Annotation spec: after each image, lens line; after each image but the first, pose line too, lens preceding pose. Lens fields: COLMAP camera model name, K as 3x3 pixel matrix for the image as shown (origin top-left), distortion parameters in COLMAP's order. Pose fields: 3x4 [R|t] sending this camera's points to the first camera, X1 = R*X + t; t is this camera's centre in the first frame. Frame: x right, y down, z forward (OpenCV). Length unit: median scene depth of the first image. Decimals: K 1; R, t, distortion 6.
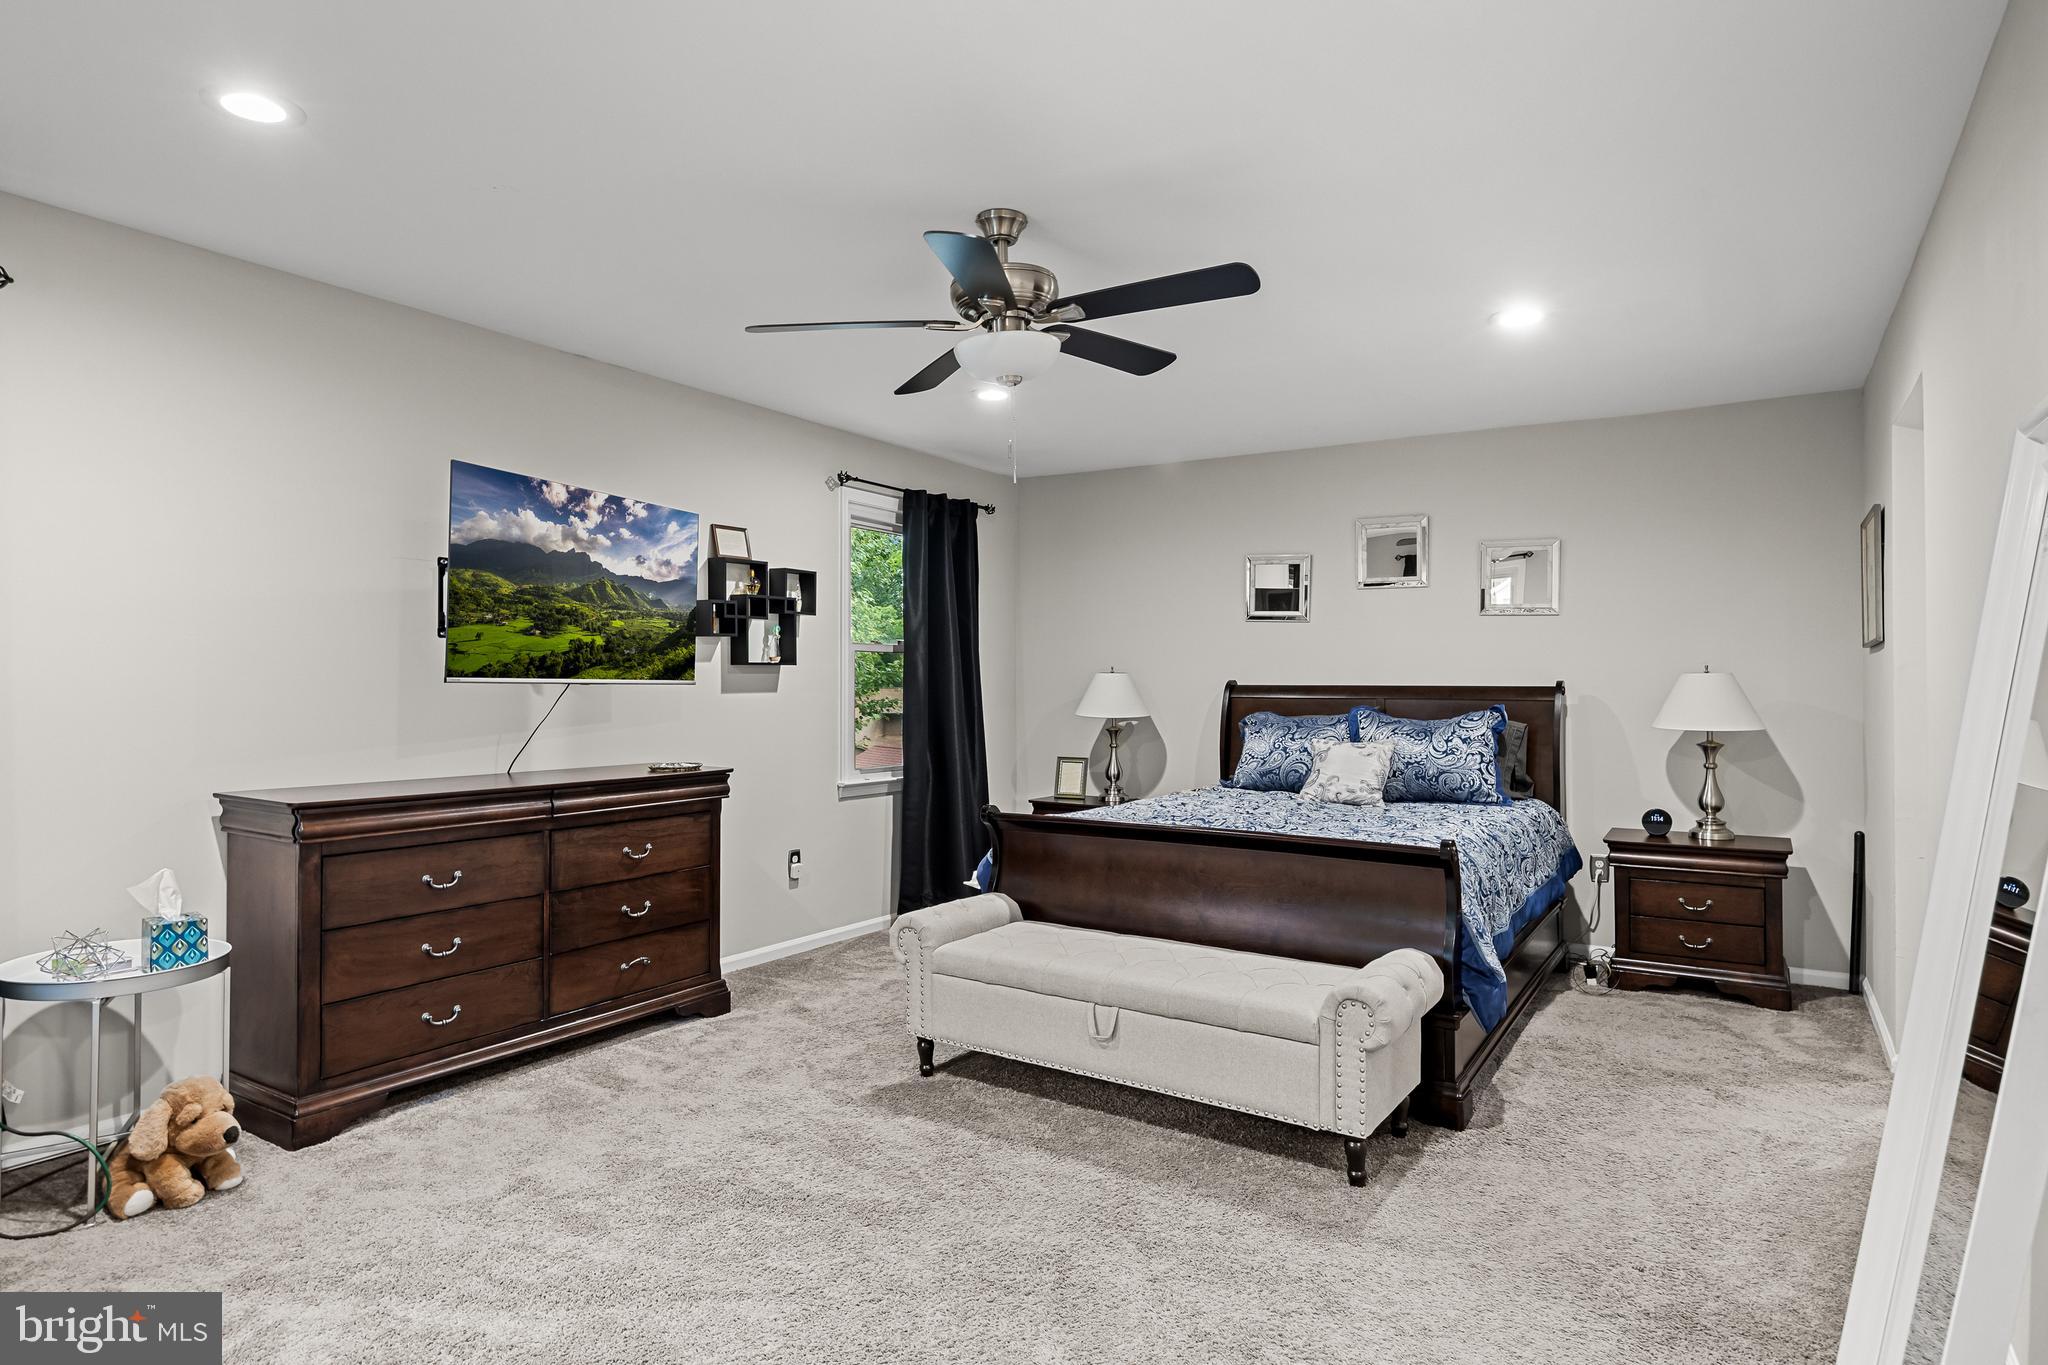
lens RADIAL K [[1154.0, 0, 1022.9], [0, 1154.0, 677.0], [0, 0, 1]] dist [-0.001139, -0.000476]
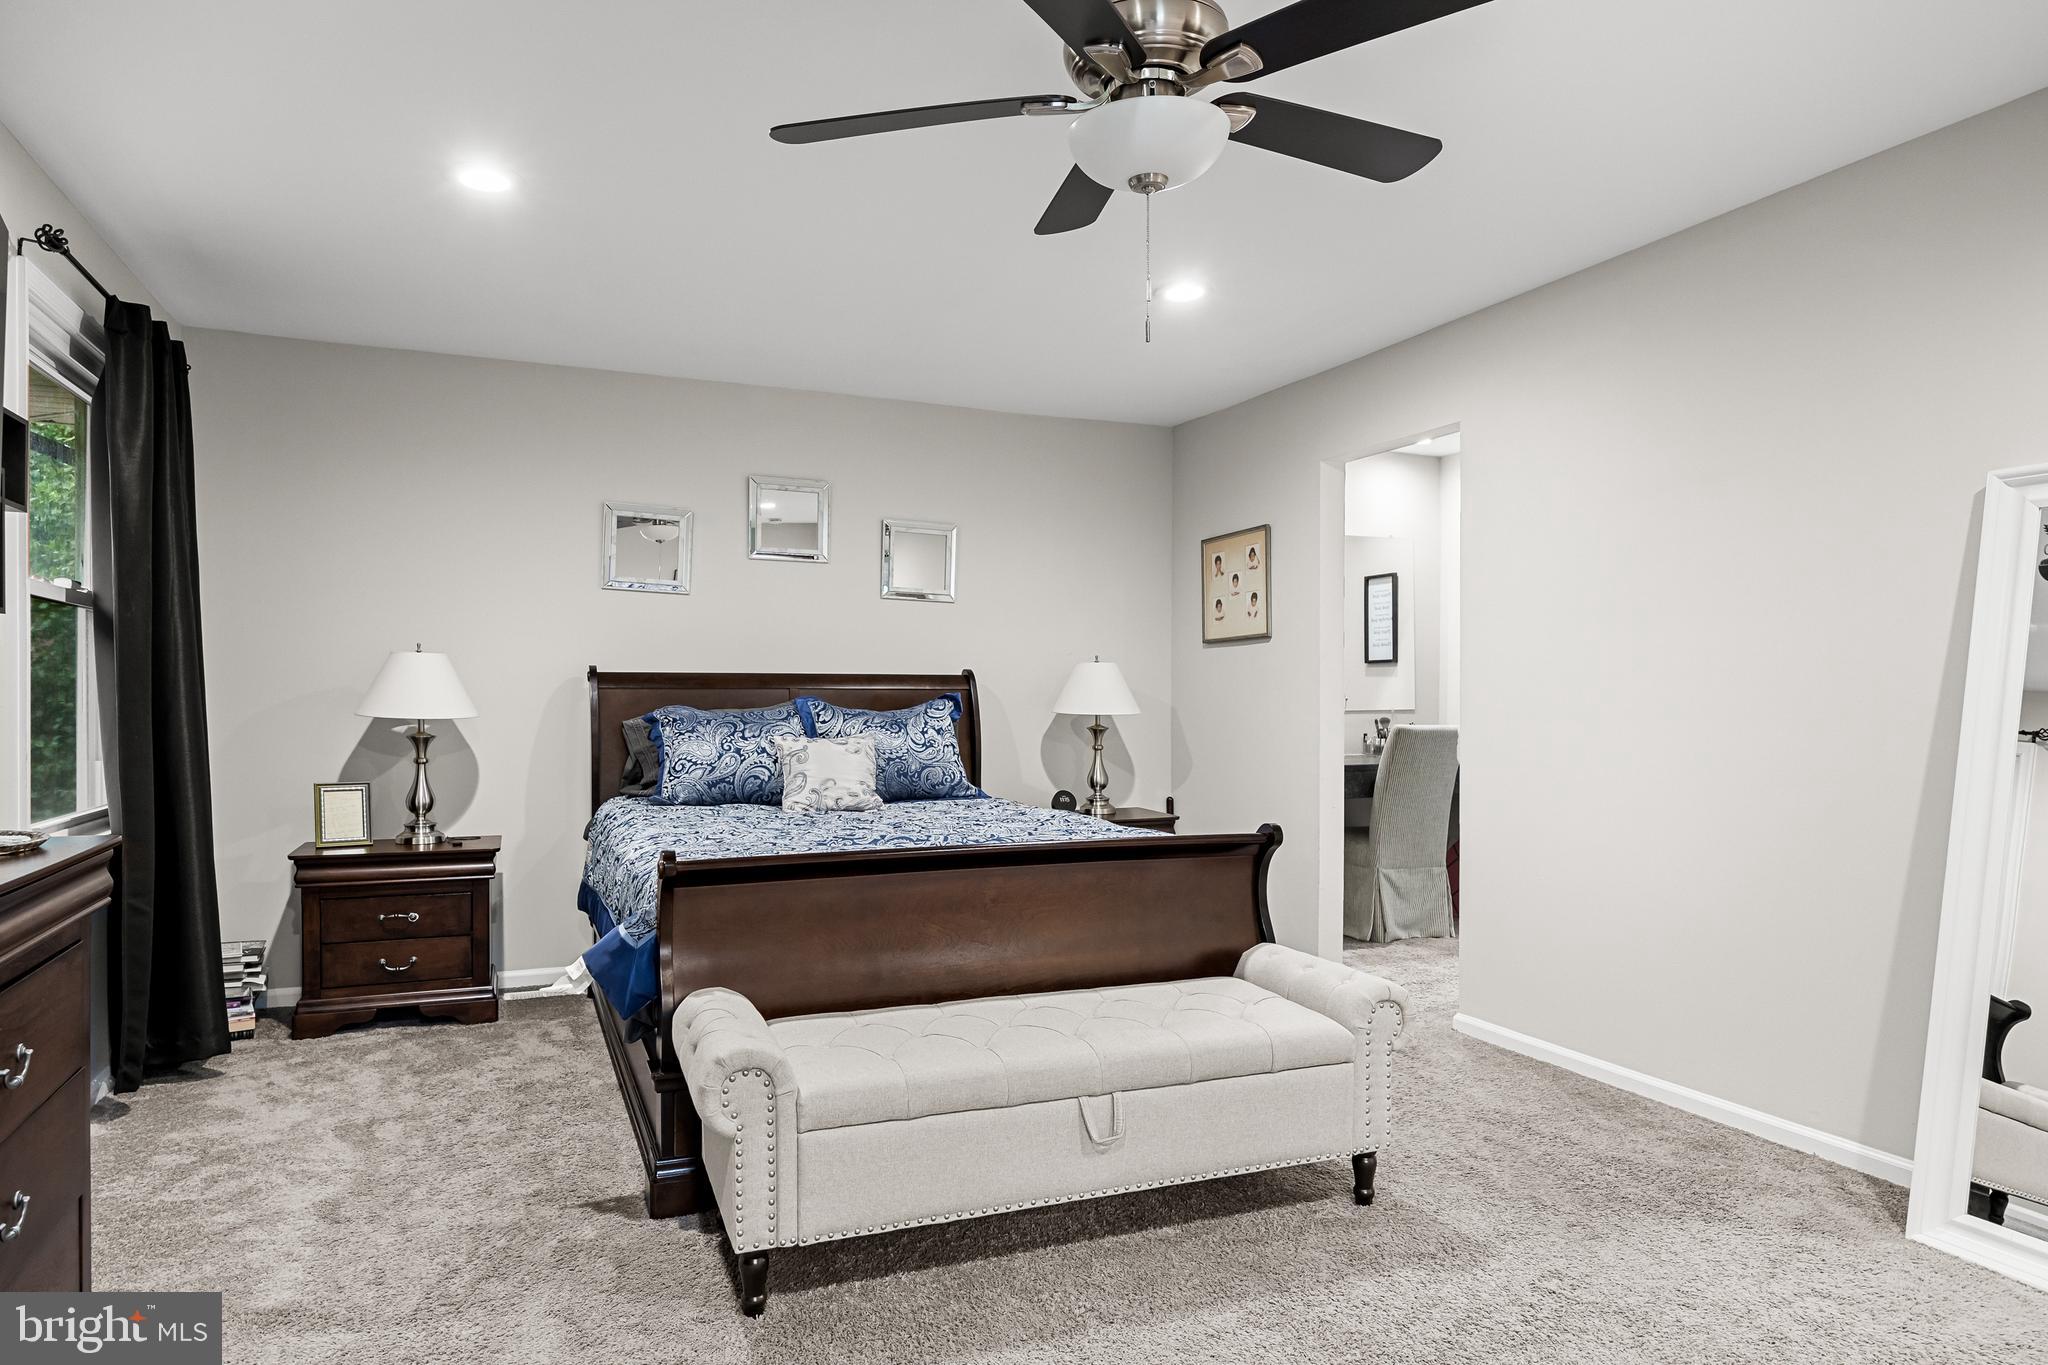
lens RADIAL K [[1215.3, 0, 1021.7], [0, 1215.3, 696.3], [0, 0, 1]] dist [0.007729, 0.003099]
pose [[0.569005, -0.006853, 0.822305, -0.380549], [-0.005722, 0.999908, 0.012293, 0.014383], [-0.822314, -0.011700, 0.568914, 0.389644]]
